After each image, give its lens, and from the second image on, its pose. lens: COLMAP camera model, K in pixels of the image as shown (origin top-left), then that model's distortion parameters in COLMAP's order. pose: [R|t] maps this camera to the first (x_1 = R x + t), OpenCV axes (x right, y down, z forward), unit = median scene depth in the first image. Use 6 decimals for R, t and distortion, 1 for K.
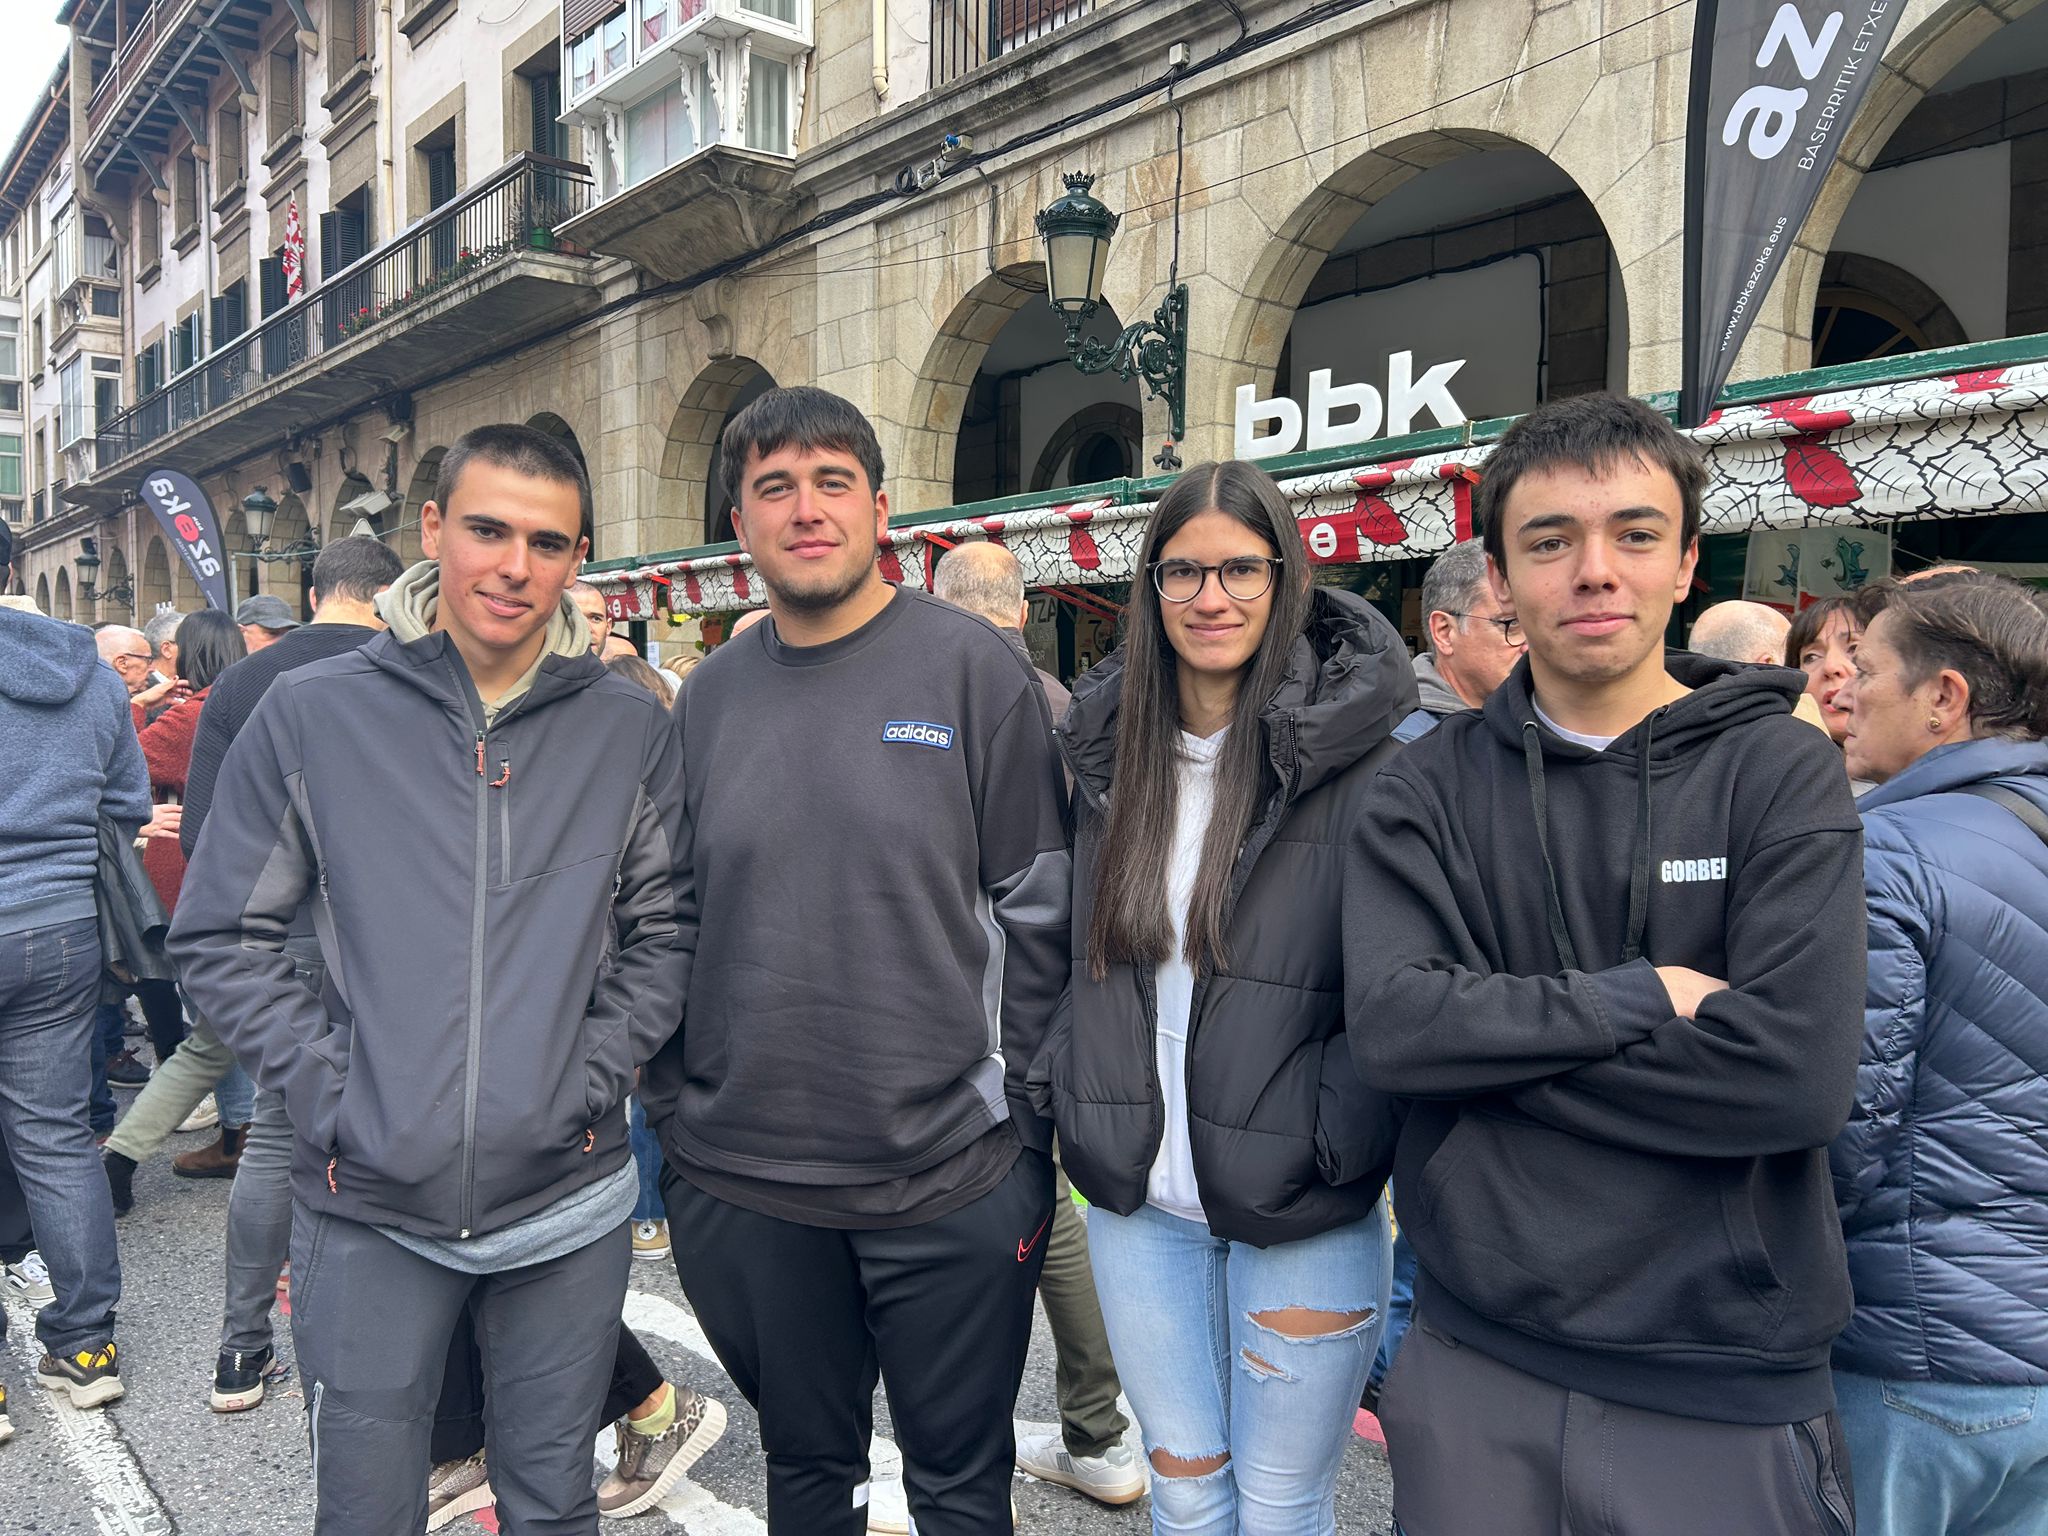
lens RADIAL K [[1566.9, 0, 1022.7], [0, 1566.9, 744.1], [0, 0, 1]] dist [0.067240, -0.062121]
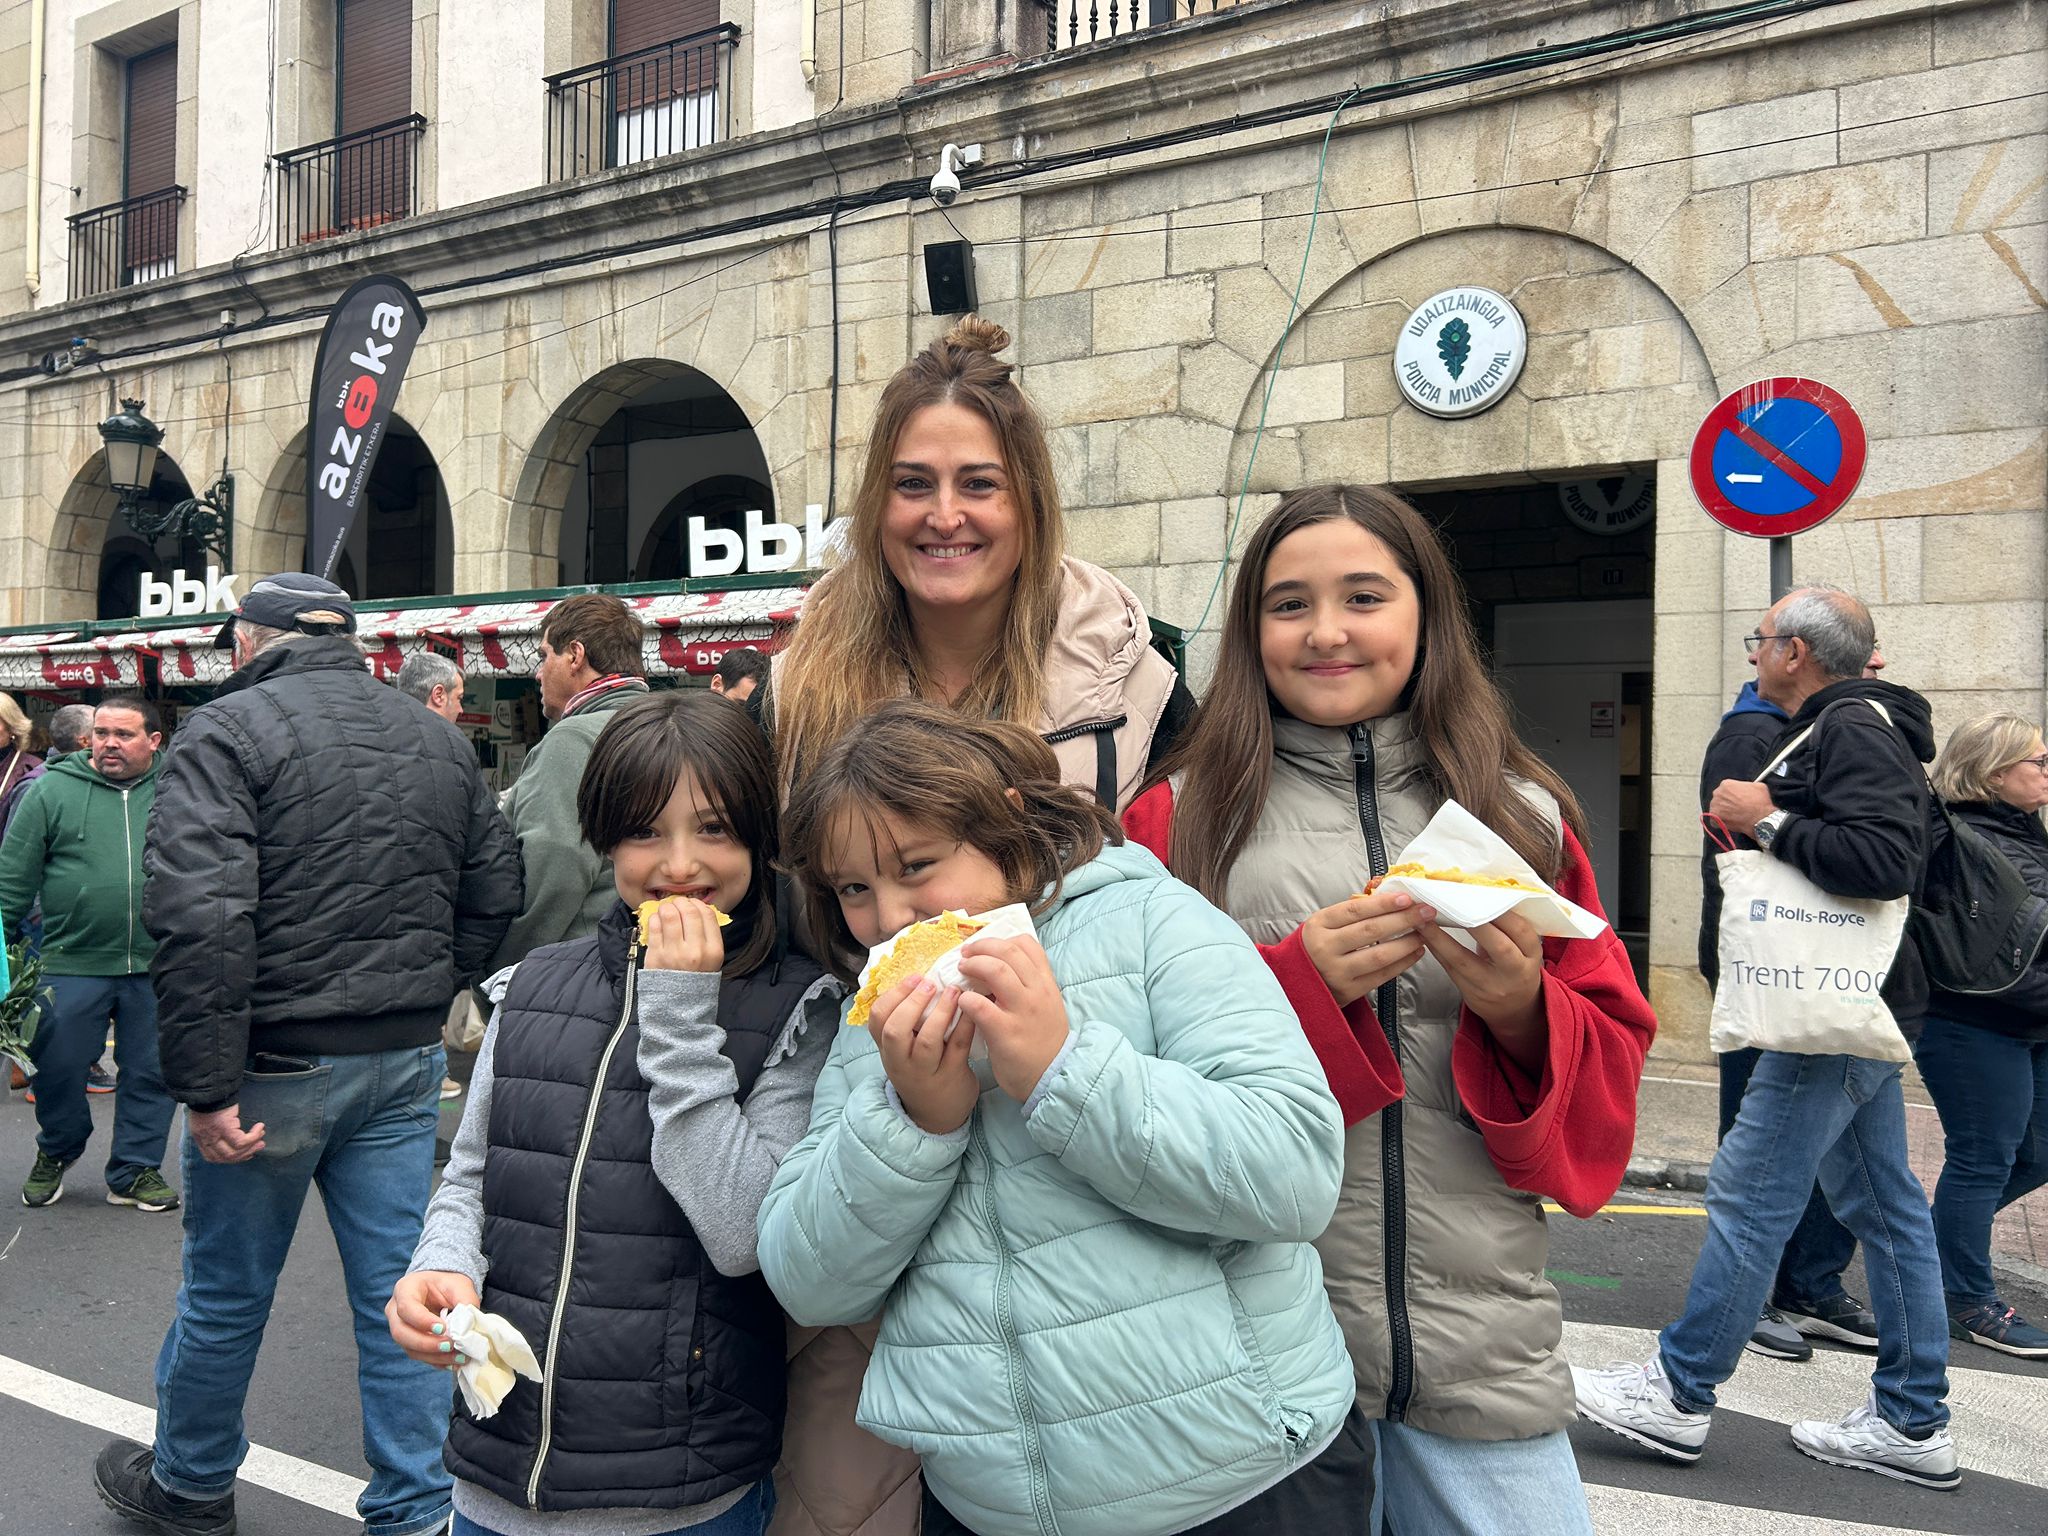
lens RADIAL K [[1566.9, 0, 1022.7], [0, 1566.9, 744.1], [0, 0, 1]] dist [0.067240, -0.062121]
pose [[0.944484, 0.009643, 0.328417, 0.165516], [0.005412, 0.998977, -0.044898, 0.011949], [-0.328514, 0.044183, 0.943465, -0.314293]]
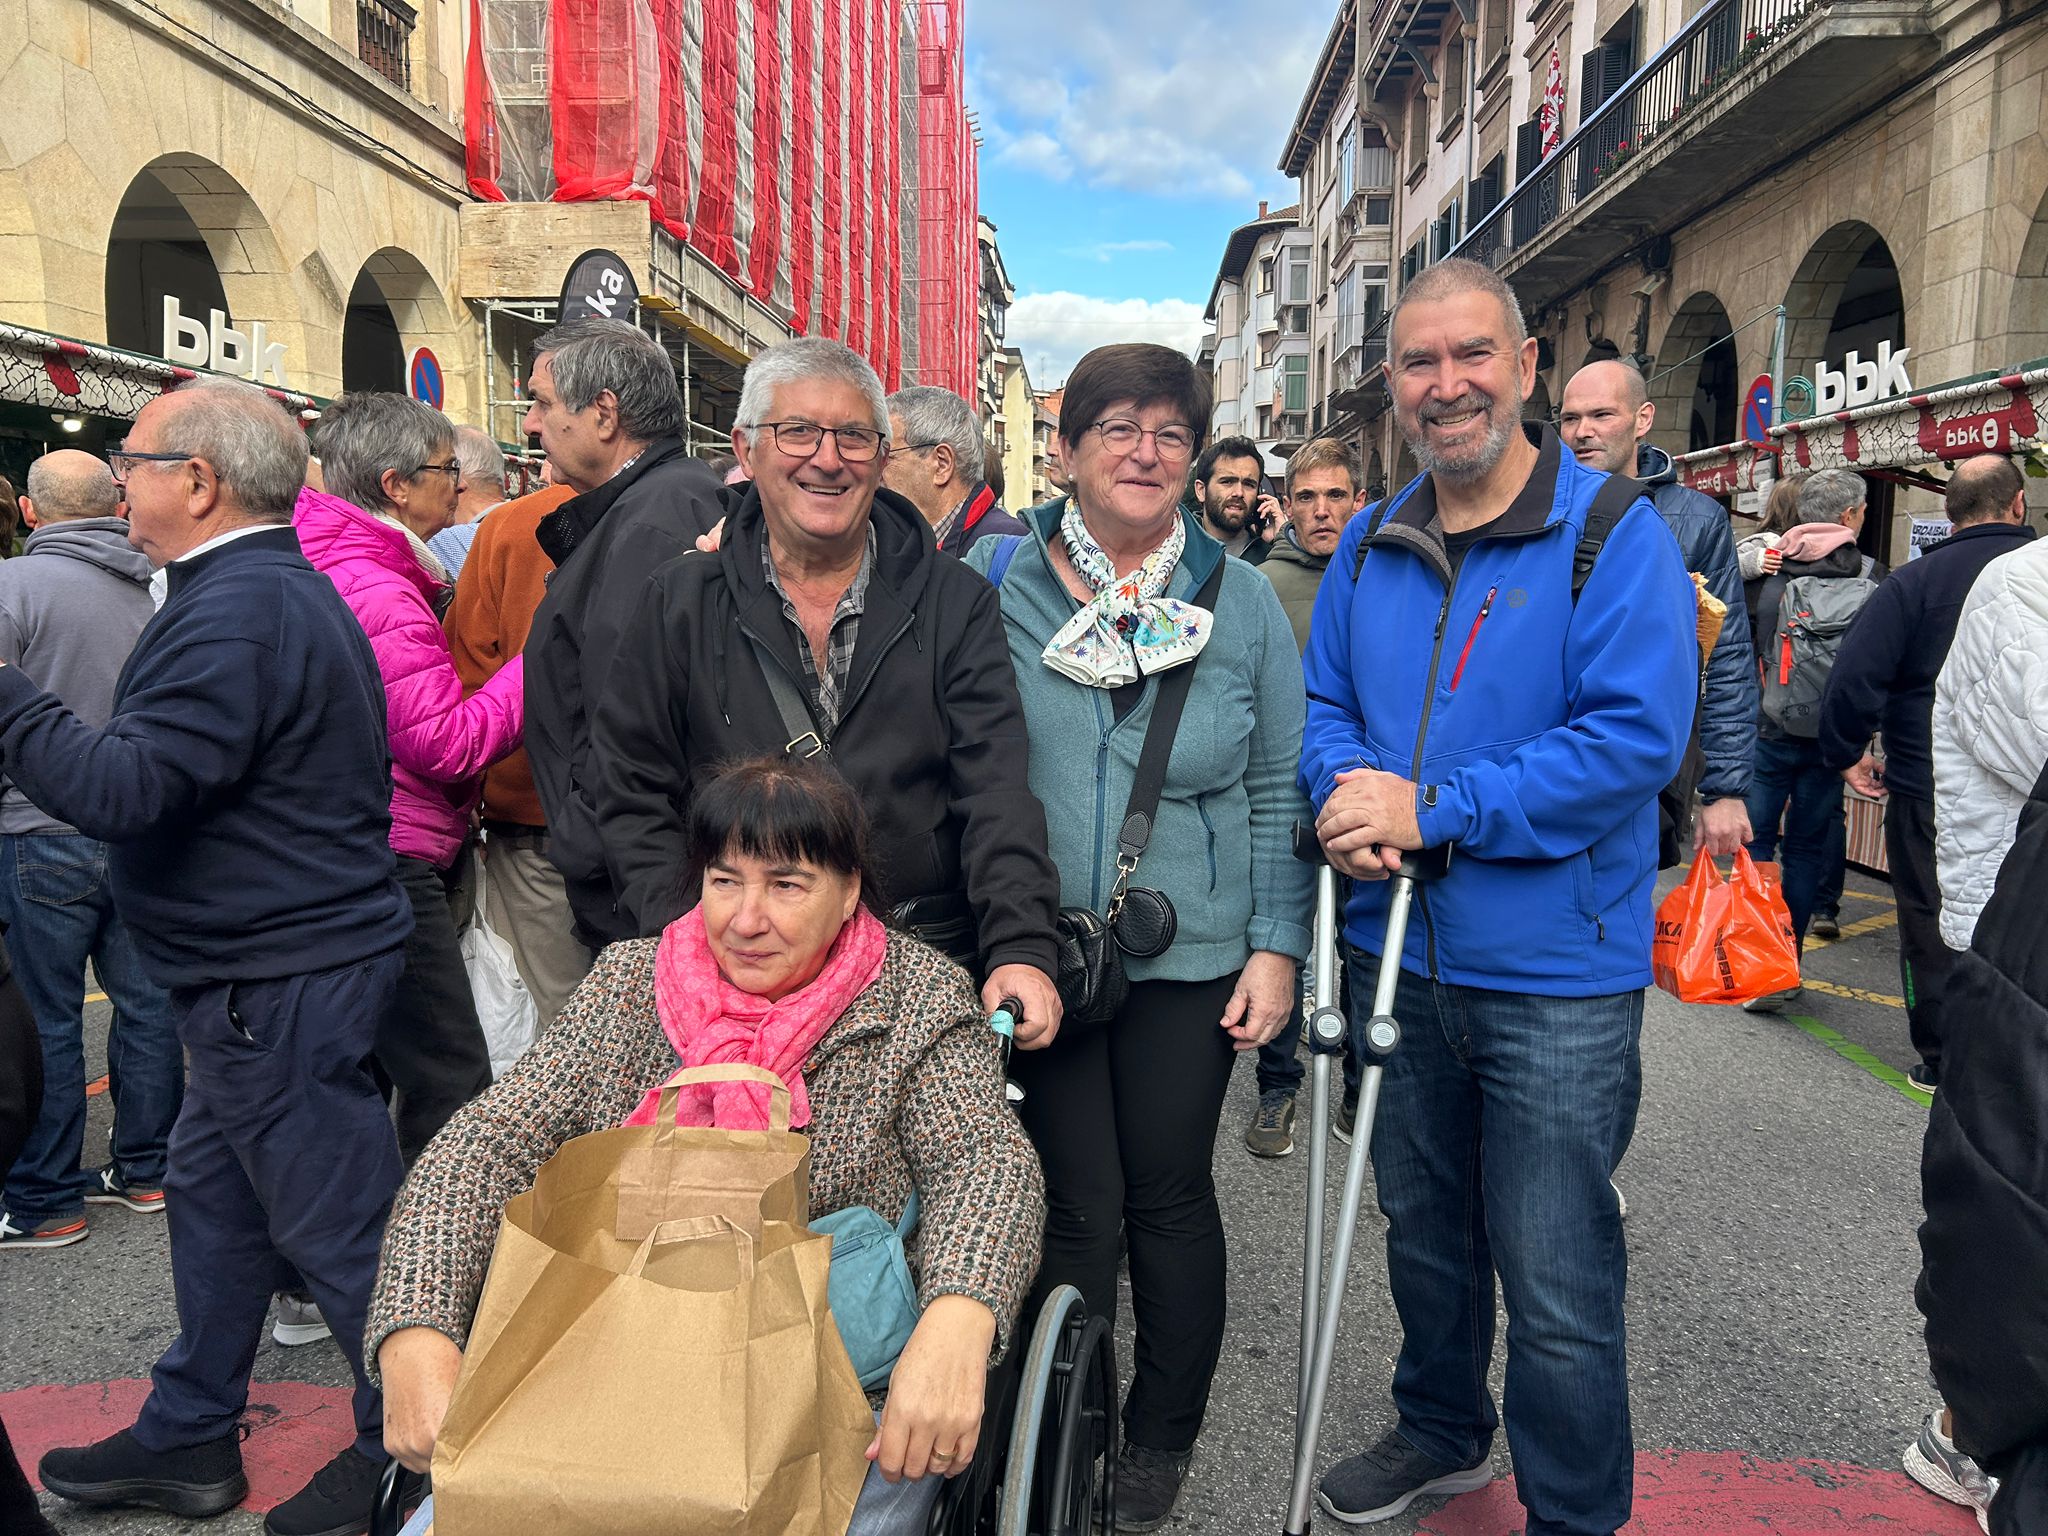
lens RADIAL K [[1563.1, 0, 1021.8], [0, 1563.1, 742.0], [0, 0, 1]] dist [0.059927, -0.060857]
pose [[0.736280, 0.068500, -0.673201, -0.053668], [-0.025509, 0.996966, 0.073545, -0.000649], [0.676196, -0.036977, 0.735793, 0.131533]]
